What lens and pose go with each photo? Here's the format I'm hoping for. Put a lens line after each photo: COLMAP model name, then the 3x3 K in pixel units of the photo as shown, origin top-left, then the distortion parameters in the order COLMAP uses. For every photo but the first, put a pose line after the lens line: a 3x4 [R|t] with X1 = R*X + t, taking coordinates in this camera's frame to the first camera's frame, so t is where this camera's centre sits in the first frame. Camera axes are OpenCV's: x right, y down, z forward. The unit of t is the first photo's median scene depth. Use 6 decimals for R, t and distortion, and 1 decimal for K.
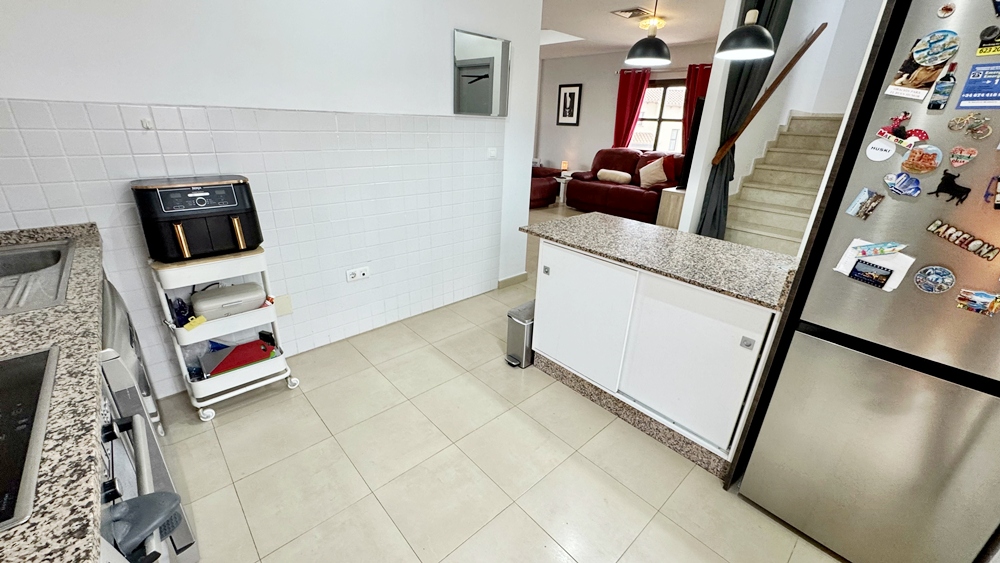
lens RADIAL K [[400.7, 0, 503.7], [0, 400.7, 282.8], [0, 0, 1]] dist [0.002950, 0.000386]
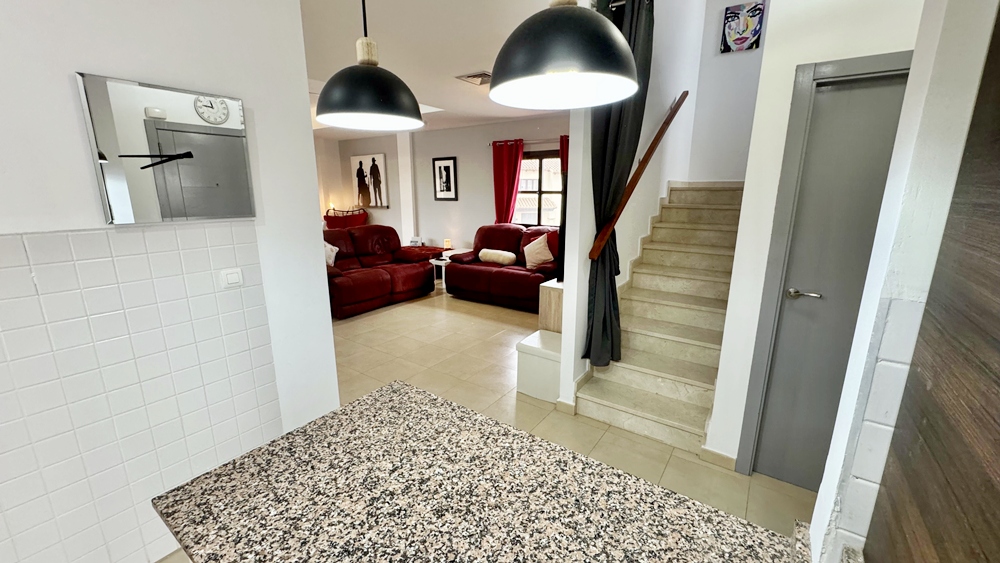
lens RADIAL K [[400.7, 0, 504.4], [0, 400.7, 284.6], [0, 0, 1]] dist [0.002950, 0.000386]
pose [[0.975562, -0.087071, 0.201737, 0.111243], [0.115902, 0.983932, -0.135810, -0.087284], [-0.186670, 0.155873, 0.969978, 0.166948]]
